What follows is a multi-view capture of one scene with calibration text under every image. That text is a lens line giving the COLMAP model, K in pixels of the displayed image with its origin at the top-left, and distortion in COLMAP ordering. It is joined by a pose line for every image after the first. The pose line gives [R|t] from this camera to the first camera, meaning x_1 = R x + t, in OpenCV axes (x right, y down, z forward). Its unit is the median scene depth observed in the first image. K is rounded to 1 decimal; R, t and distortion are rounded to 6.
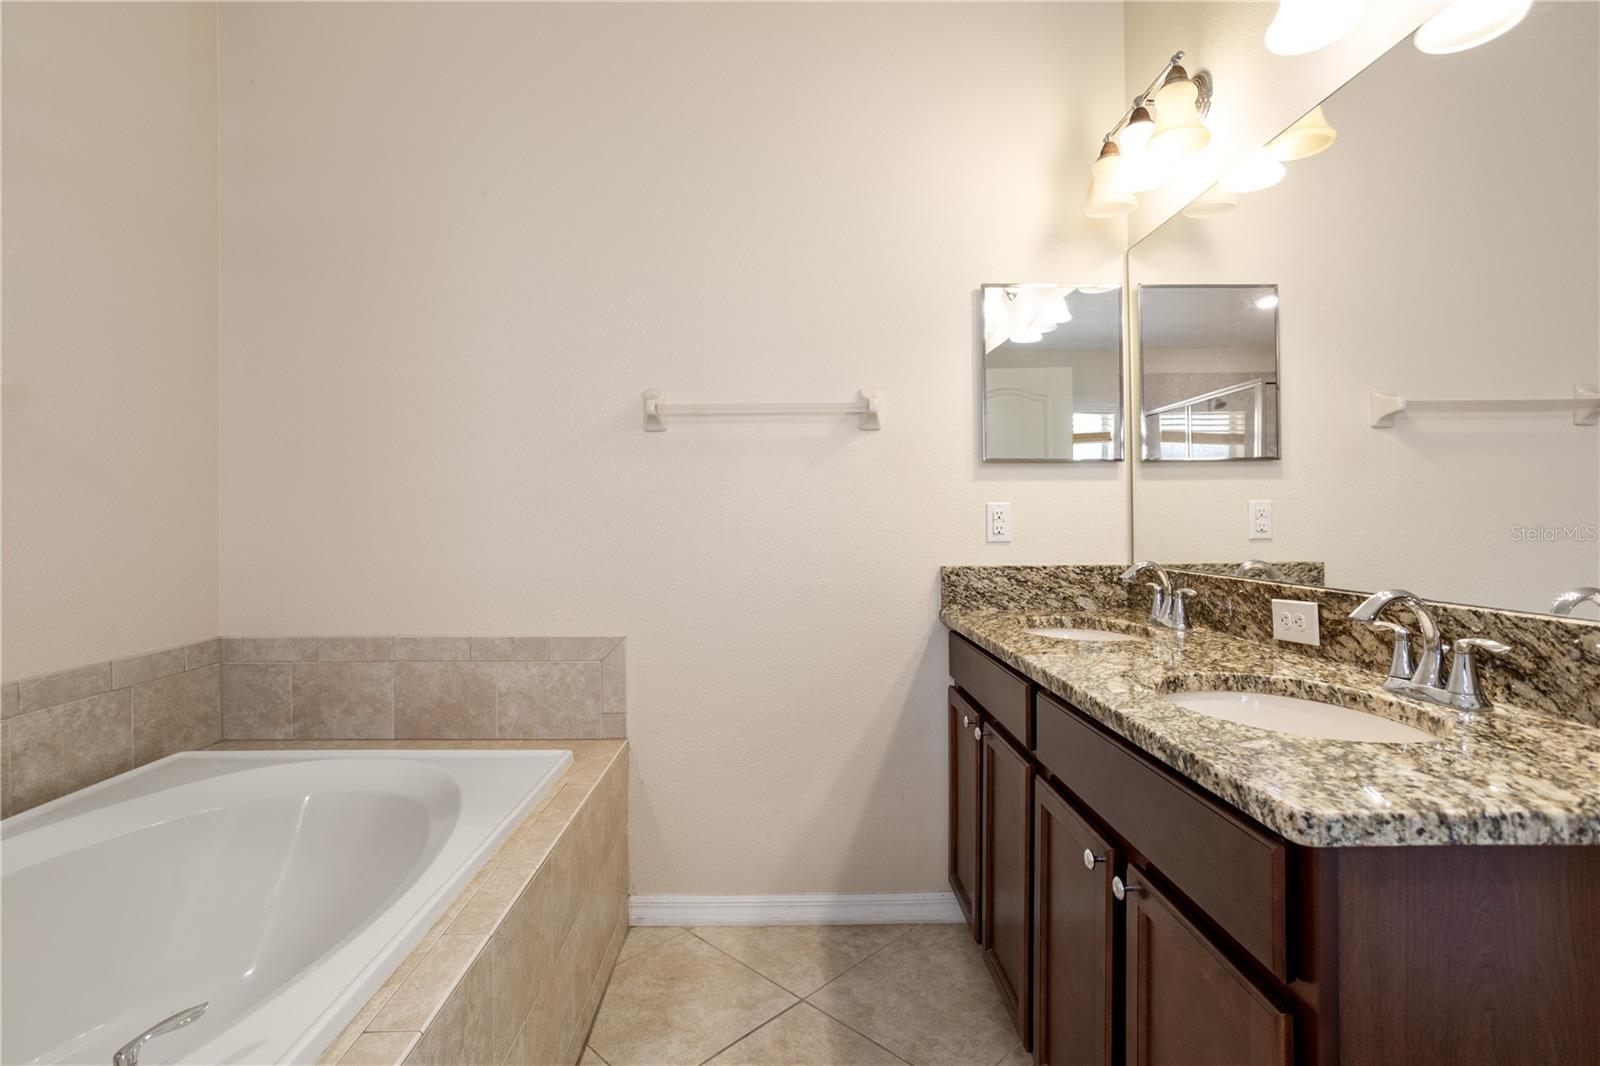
lens RADIAL K [[779.8, 0, 781.2], [0, 779.8, 518.1], [0, 0, 1]] dist [-0.057125, 0.032361]
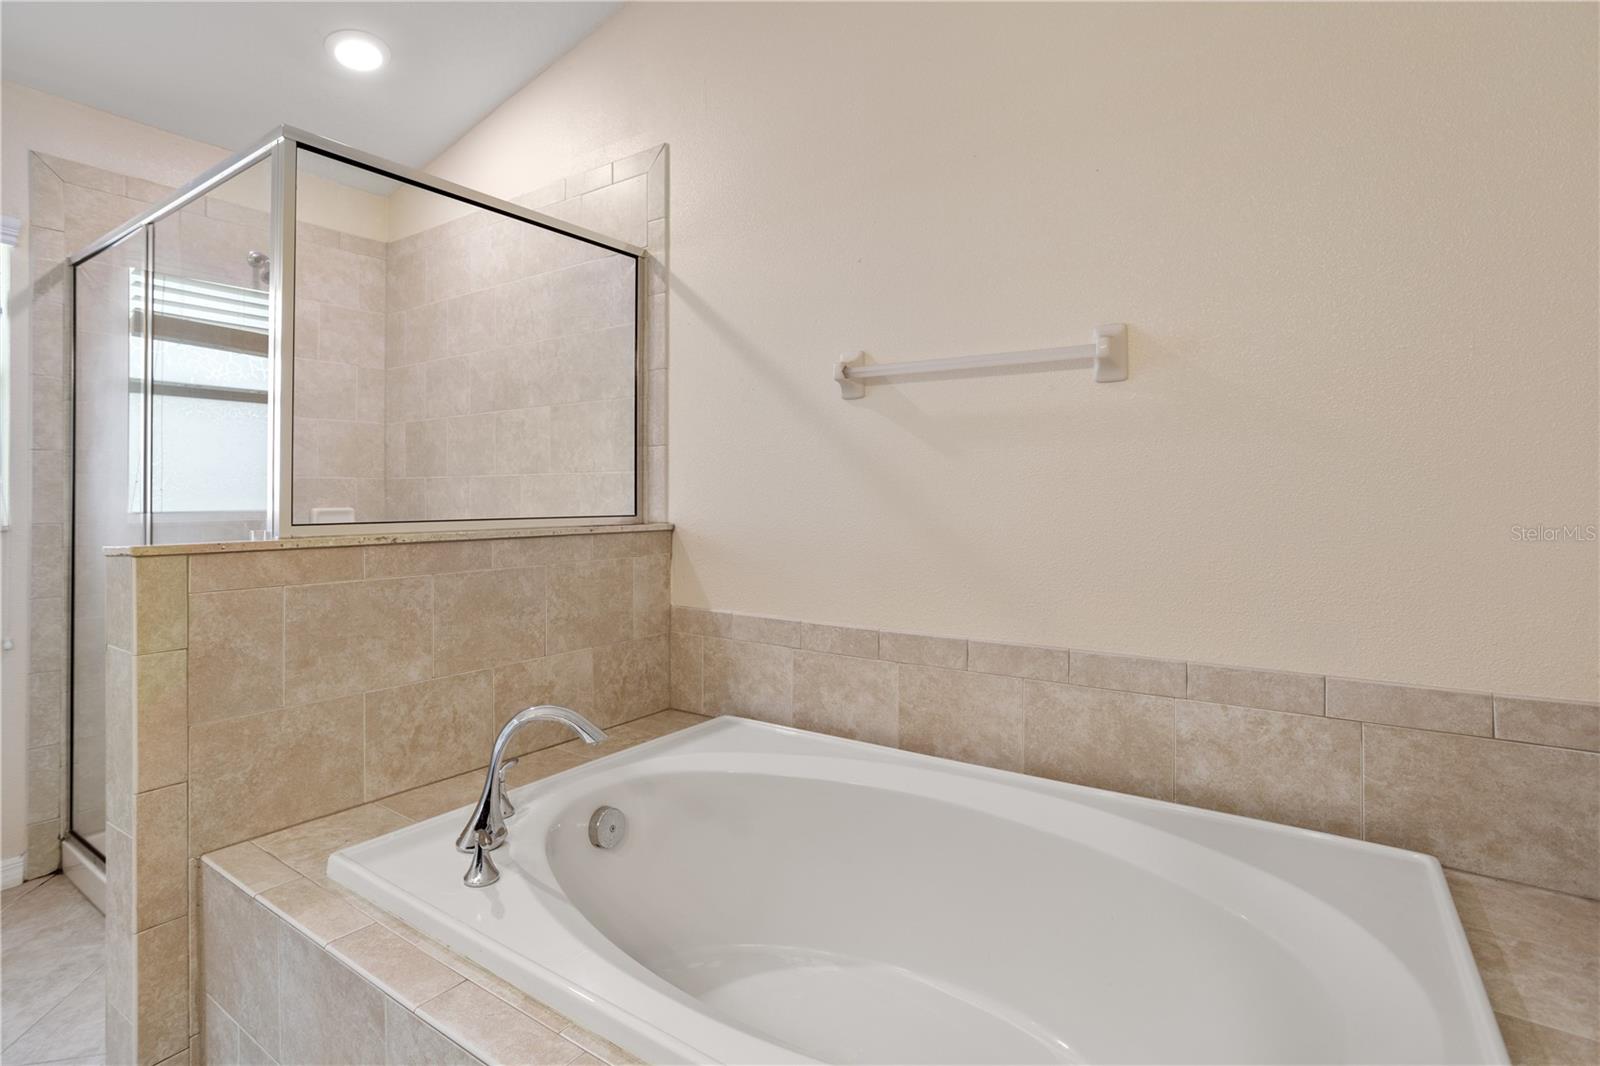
lens RADIAL K [[779.8, 0, 781.2], [0, 779.8, 518.1], [0, 0, 1]] dist [-0.057125, 0.032361]
pose [[-0.564366, 0.025795, -0.825121, 0.022513], [-0.000178, 0.999508, 0.031368, 0.011928], [0.825524, 0.017850, -0.564084, 0.999162]]
